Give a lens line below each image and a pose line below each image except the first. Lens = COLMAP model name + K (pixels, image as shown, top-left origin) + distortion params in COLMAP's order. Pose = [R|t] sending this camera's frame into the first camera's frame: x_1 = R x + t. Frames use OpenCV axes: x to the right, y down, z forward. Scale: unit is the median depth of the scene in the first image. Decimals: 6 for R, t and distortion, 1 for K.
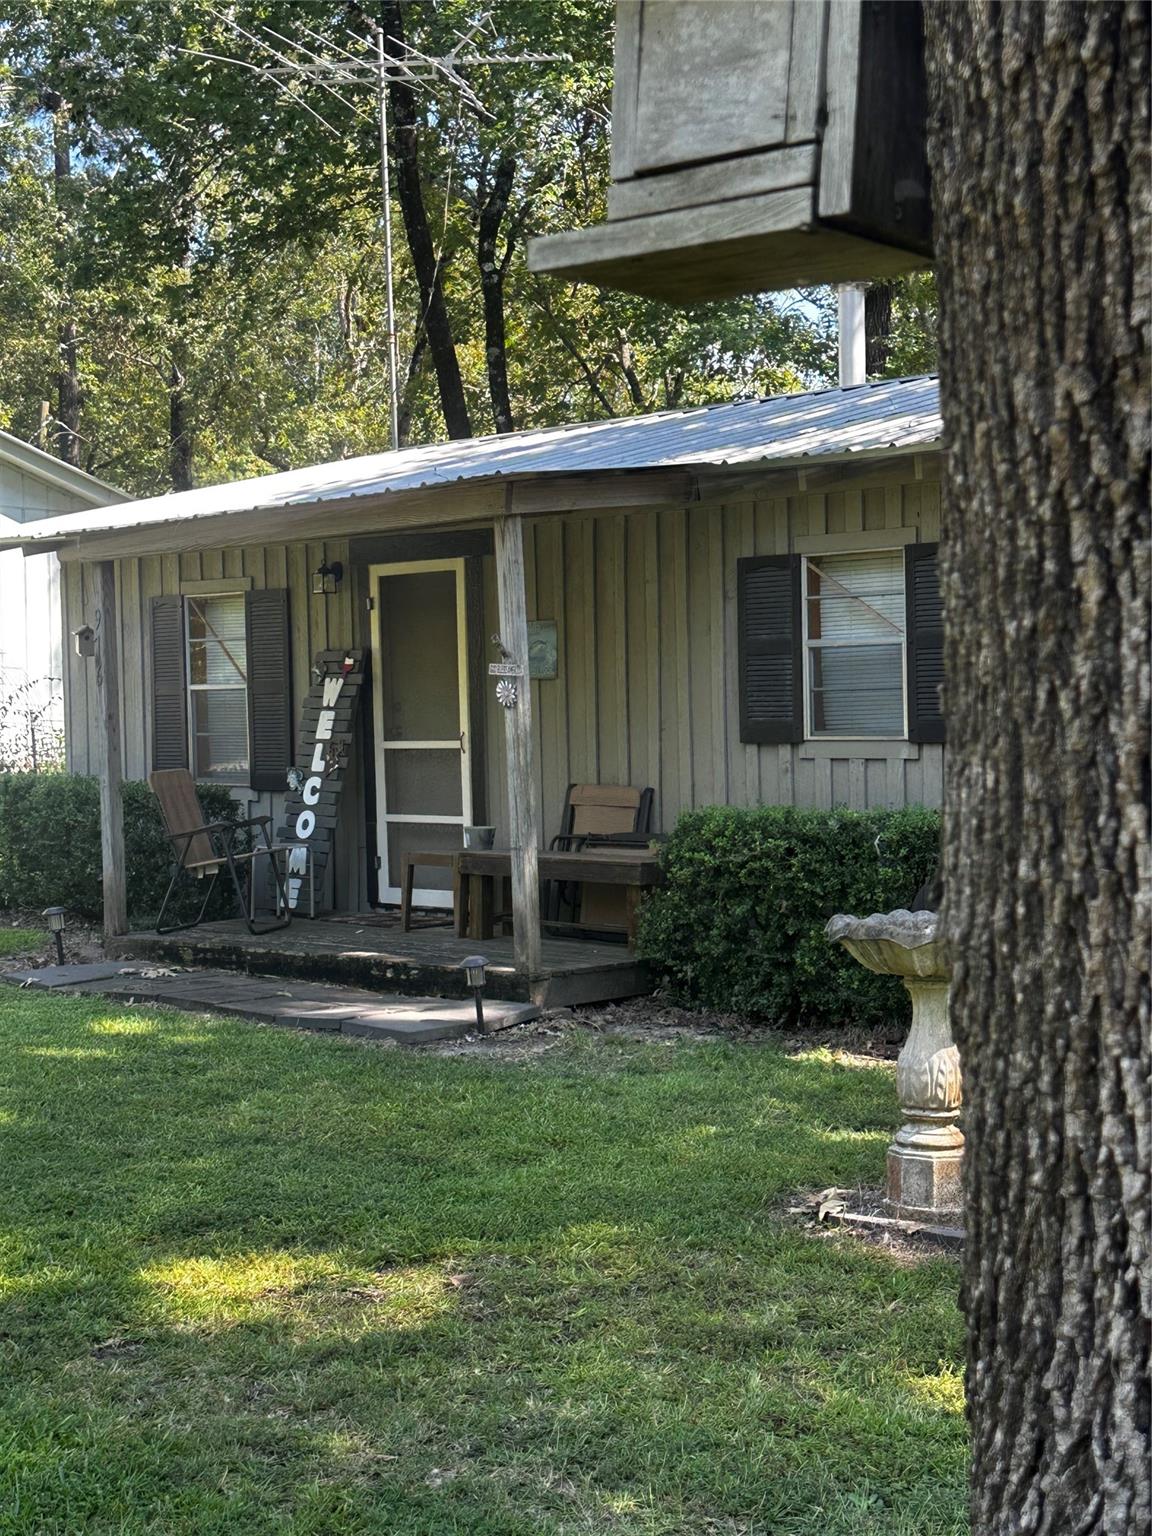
lens RADIAL K [[2041.8, 0, 593.0], [0, 2041.8, 746.9], [0, 0, 1]] dist [0.137654, 0.000000]
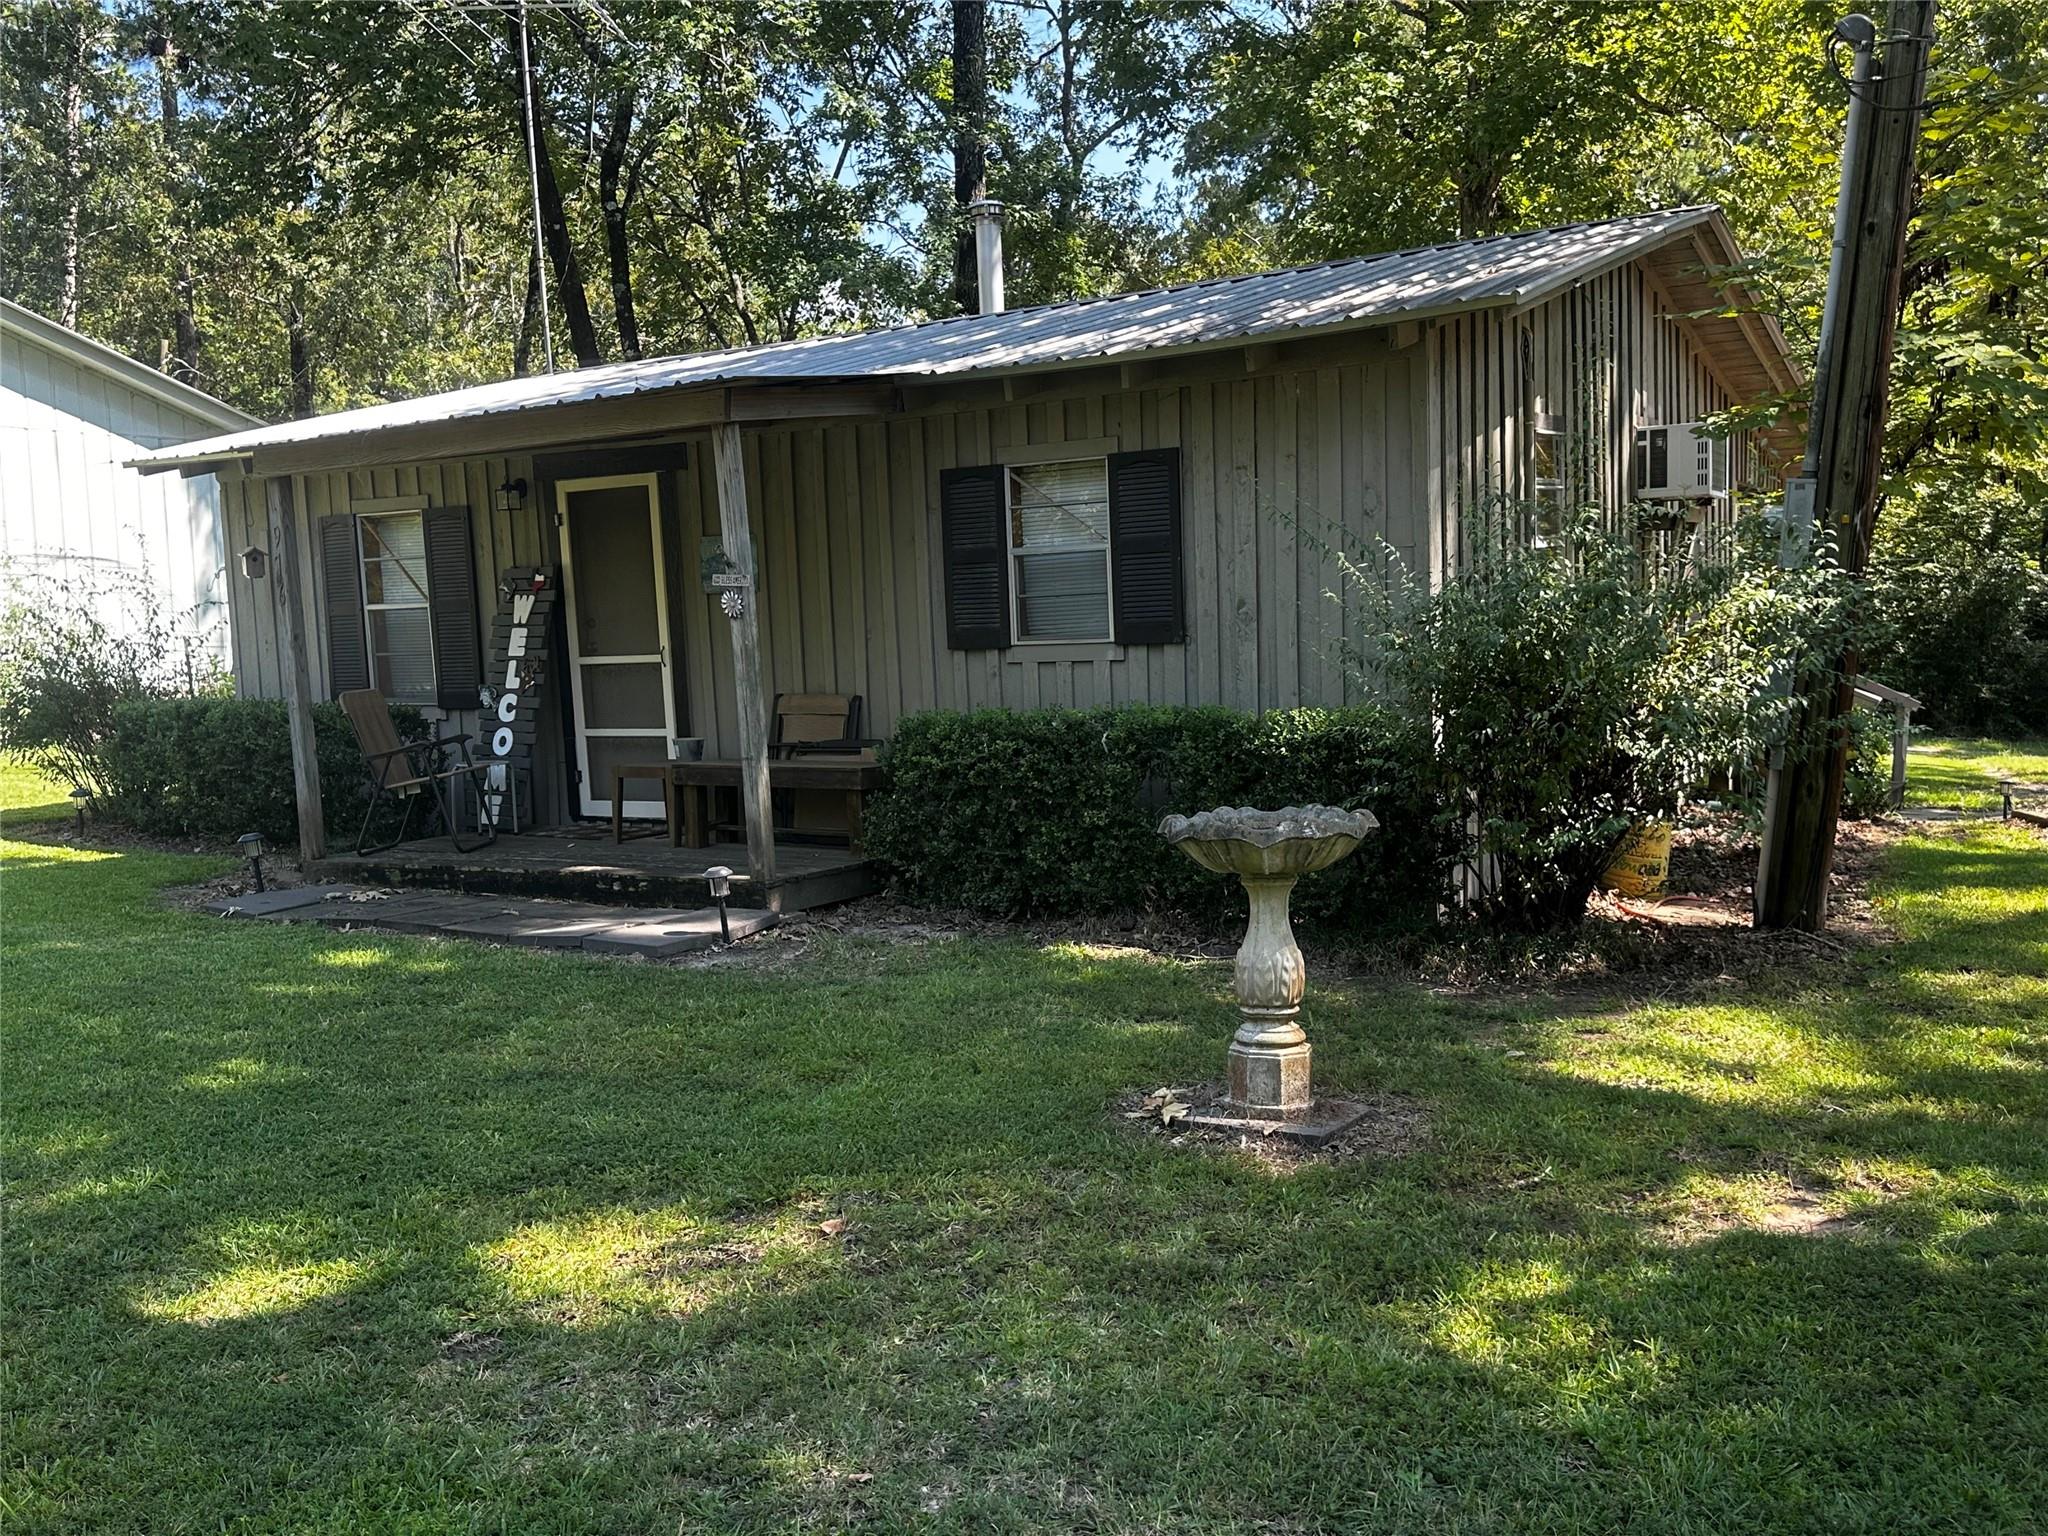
lens RADIAL K [[1773.3, 0, 1014.1], [0, 1773.3, 779.7], [0, 0, 1]] dist [0.104726, -0.160976]
pose [[0.983357, -0.037806, 0.177706, -0.058756], [0.025824, 0.997264, 0.069260, 0.002663], [-0.179838, -0.063518, 0.981643, 0.105509]]
